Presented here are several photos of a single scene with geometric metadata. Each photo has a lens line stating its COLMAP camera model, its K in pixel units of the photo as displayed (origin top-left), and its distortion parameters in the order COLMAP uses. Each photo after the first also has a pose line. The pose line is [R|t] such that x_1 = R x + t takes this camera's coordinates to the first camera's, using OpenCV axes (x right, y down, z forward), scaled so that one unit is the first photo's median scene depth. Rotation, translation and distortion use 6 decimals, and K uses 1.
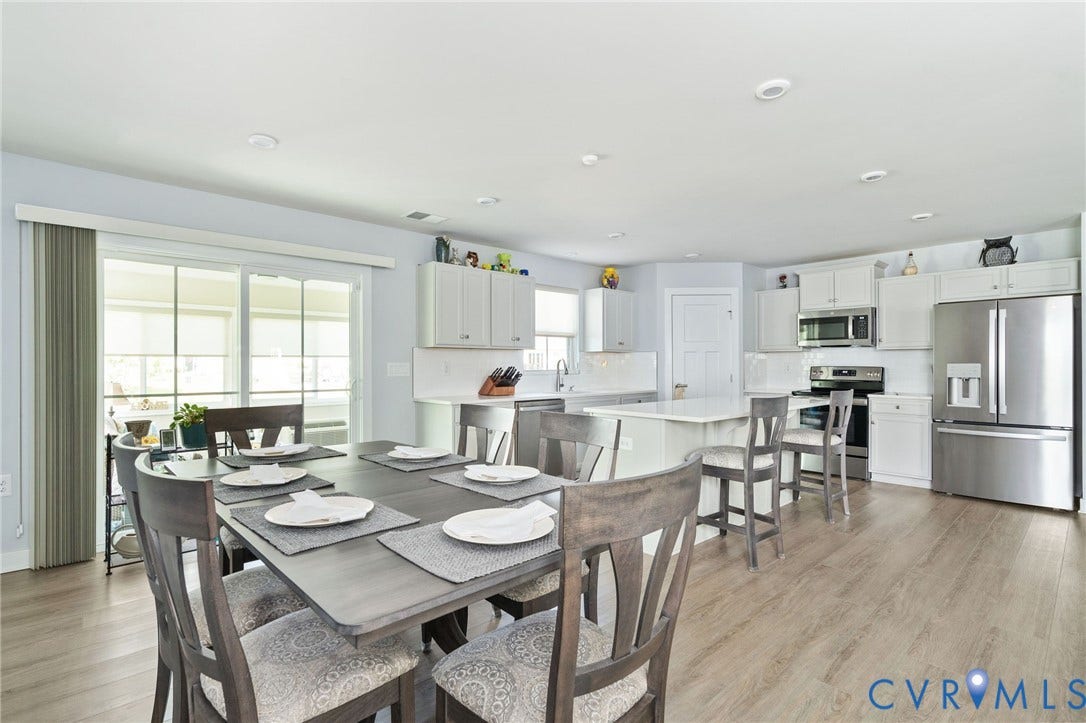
lens RADIAL K [[516.5, 0, 543.0], [0, 516.5, 361.5], [0, 0, 1]] dist [-0.001773, -0.000159]
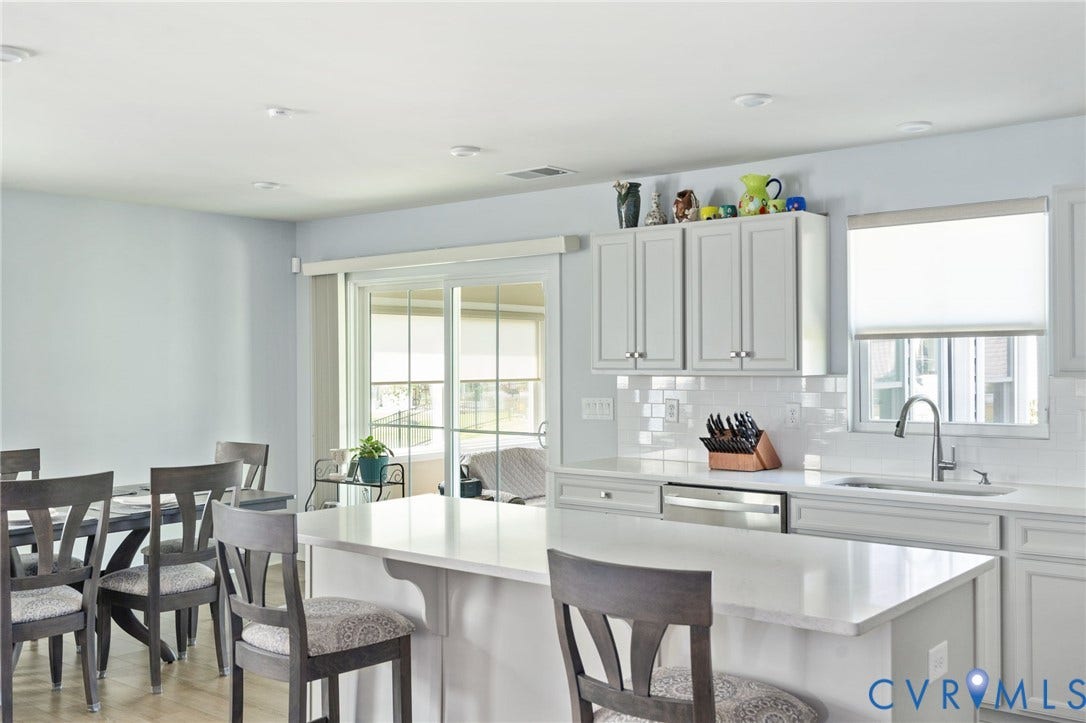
lens RADIAL K [[1061.9, 0, 543.0], [0, 1061.9, 361.5], [0, 0, 1]] dist [0.006173, 0.004340]
pose [[0.130059, 0.002065, -0.991504, 0.821795], [0.010644, 0.999937, 0.003479, -0.038709], [0.991449, -0.011006, 0.130028, 0.634620]]
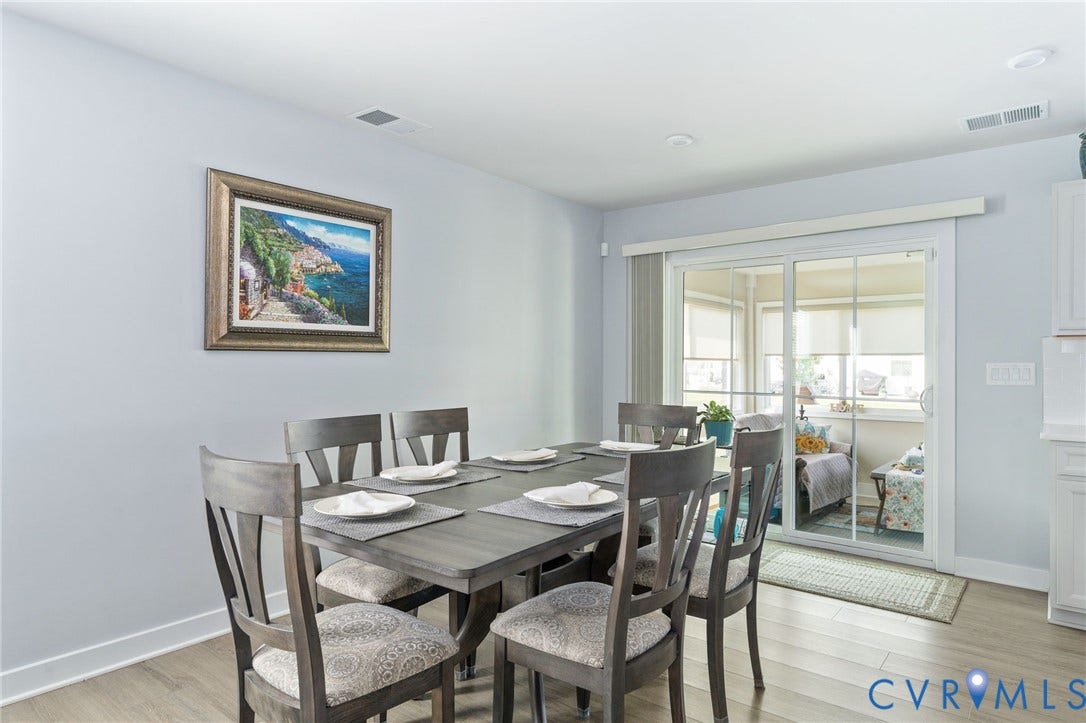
lens RADIAL K [[637.7, 0, 543.0], [0, 637.7, 361.5], [0, 0, 1]] dist [0.002734, 0.000500]
pose [[0.139353, -0.000442, -0.990243, 0.330693], [-0.000589, 1.000000, -0.000530, 0.001101], [0.990243, 0.000657, 0.139353, 0.285535]]
